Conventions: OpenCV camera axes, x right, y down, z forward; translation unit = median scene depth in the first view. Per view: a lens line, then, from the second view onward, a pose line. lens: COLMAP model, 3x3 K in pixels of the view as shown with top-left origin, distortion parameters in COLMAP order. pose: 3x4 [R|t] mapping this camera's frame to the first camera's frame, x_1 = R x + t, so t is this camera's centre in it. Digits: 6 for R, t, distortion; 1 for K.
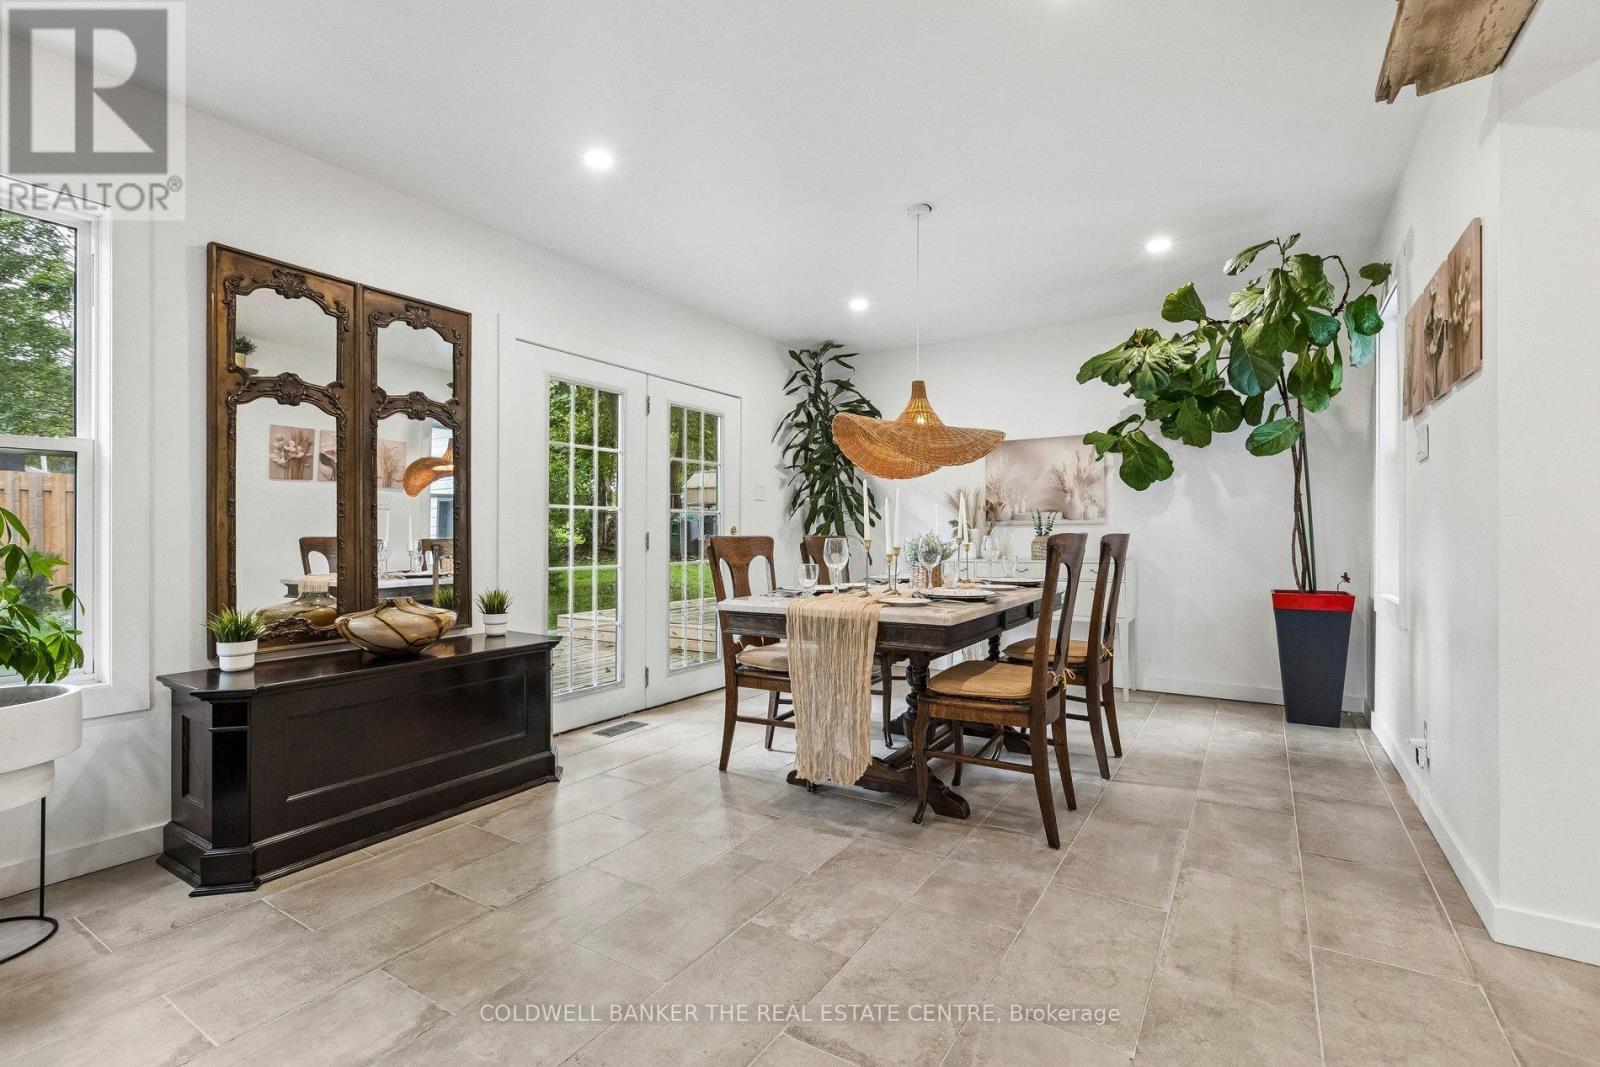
lens RADIAL K [[720.1, 0, 810.0], [0, 720.1, 531.7], [0, 0, 1]] dist [-0.000064, 0.000022]
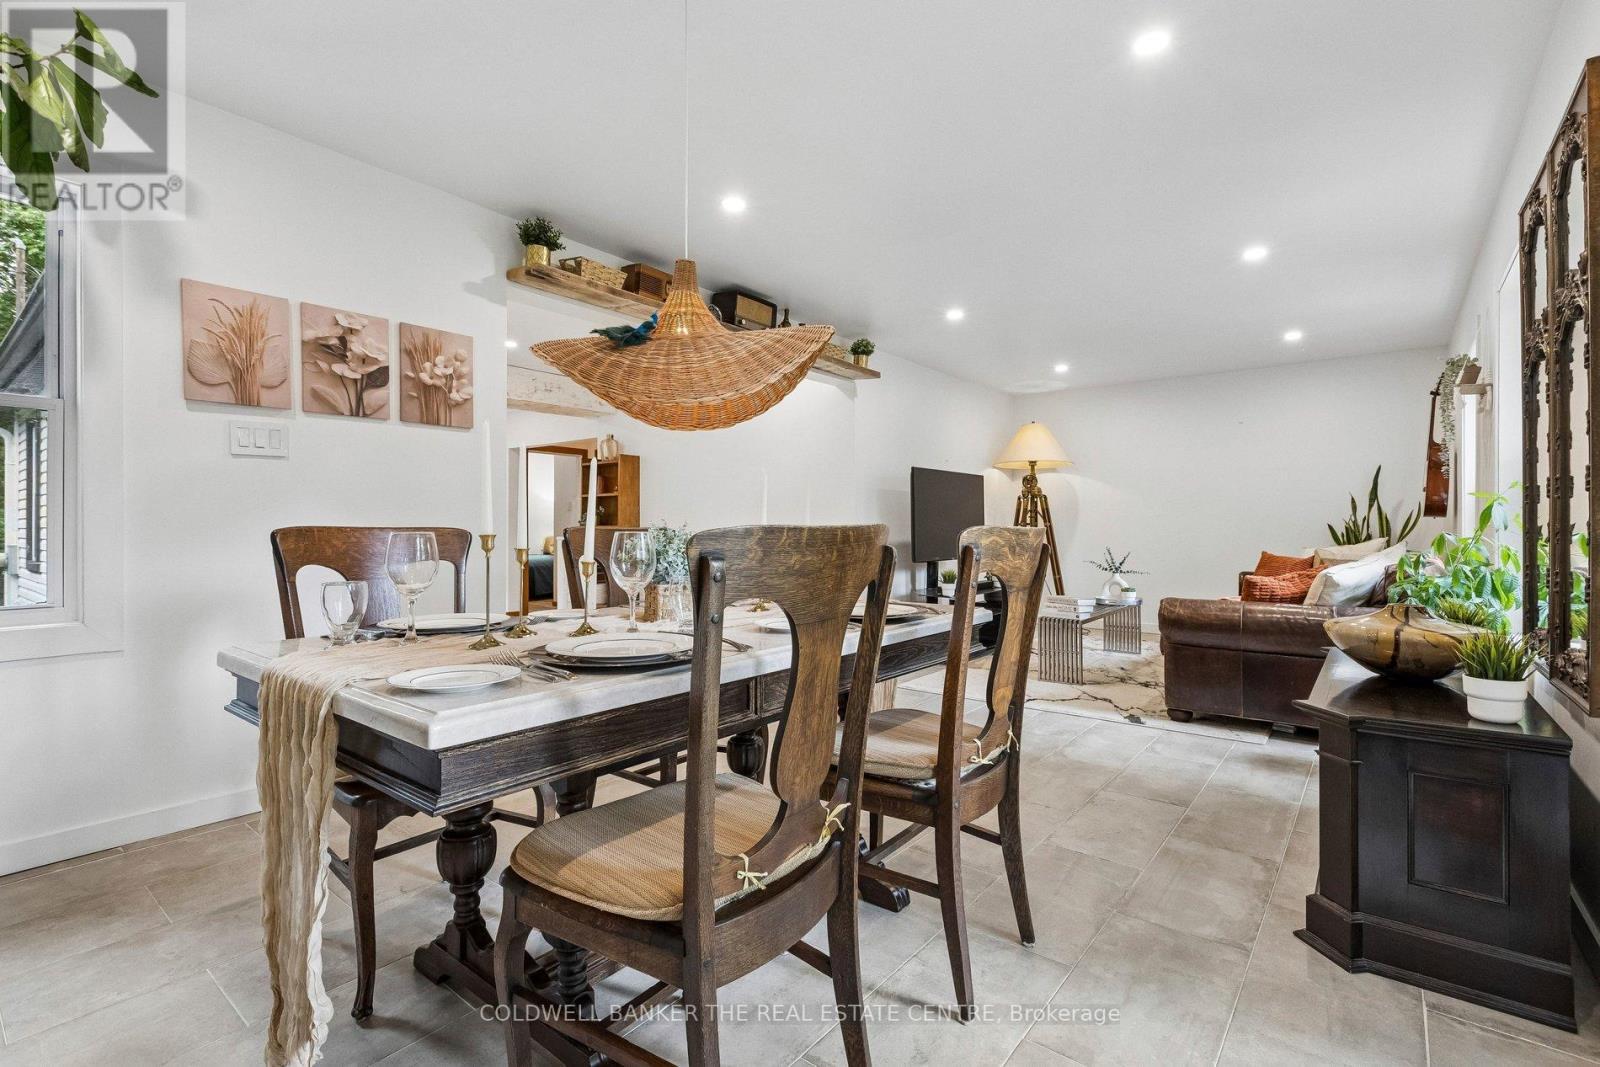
lens RADIAL K [[725.7, 0, 801.0], [0, 725.7, 541.6], [0, 0, 1]] dist [0.000329, -0.000251]
pose [[-0.993543, 0.004146, 0.113382, -0.010871], [0.005539, 0.999913, 0.011969, 0.011916], [-0.113322, 0.012519, -0.993479, 1.951105]]
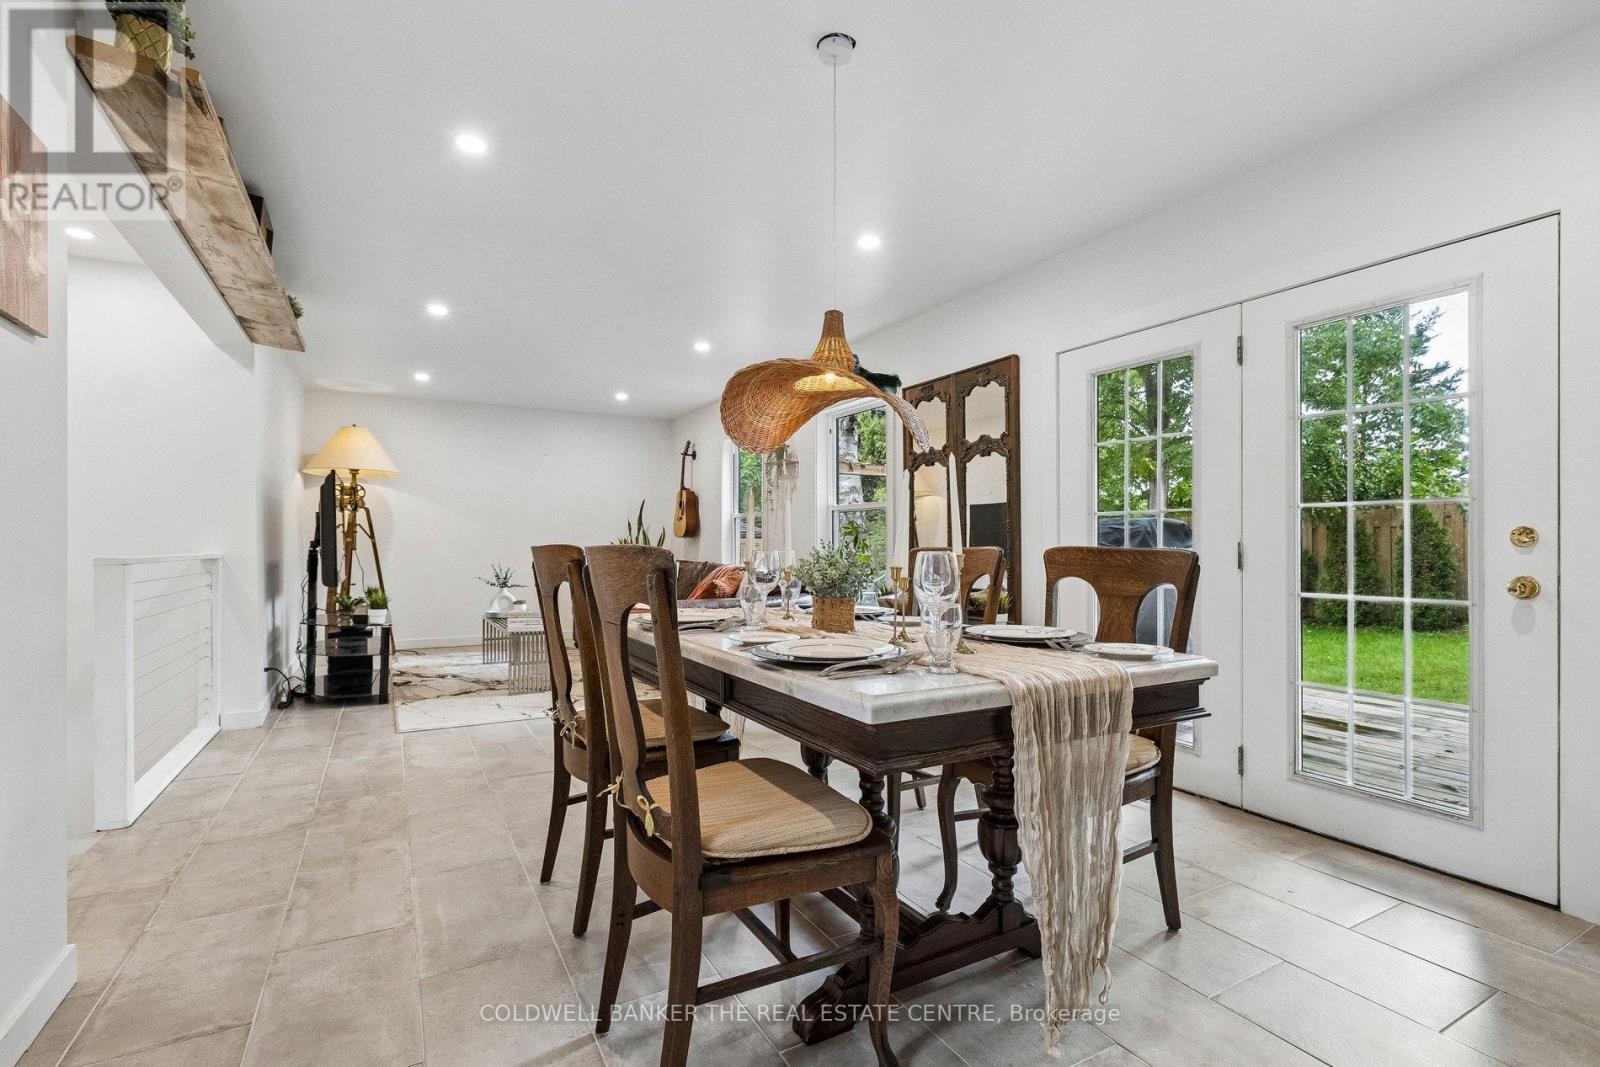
lens RADIAL K [[751.7, 0, 800.0], [0, 751.7, 533.5], [0, 0, 1]] dist [-0.012790, -0.000132]
pose [[-0.489750, -0.011864, -0.871782, 0.943951], [0.003381, 0.999874, -0.015506, 0.004186], [0.871856, -0.010542, -0.489648, 1.622706]]
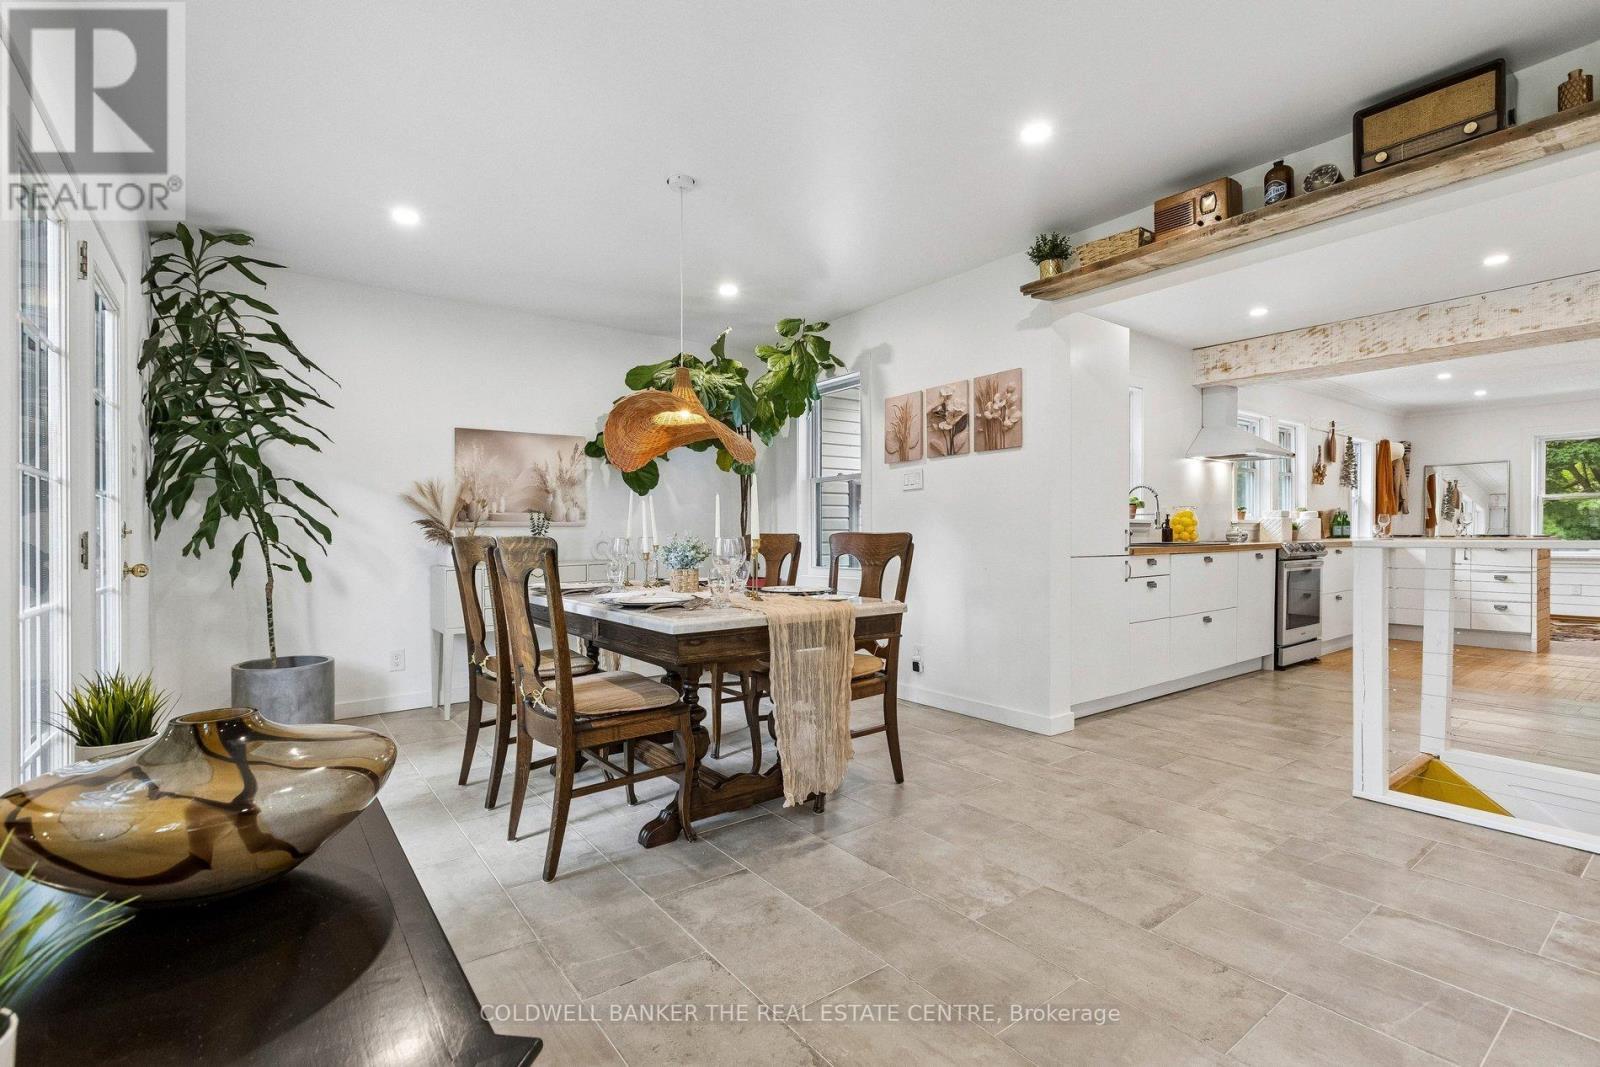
lens RADIAL K [[725.7, 0, 801.0], [0, 725.7, 541.6], [0, 0, 1]] dist [0.000329, -0.000251]
pose [[0.359121, -0.008811, 0.933249, -0.830126], [0.002723, 0.999961, 0.008393, 0.006784], [-0.933287, -0.000472, 0.359131, 0.650930]]
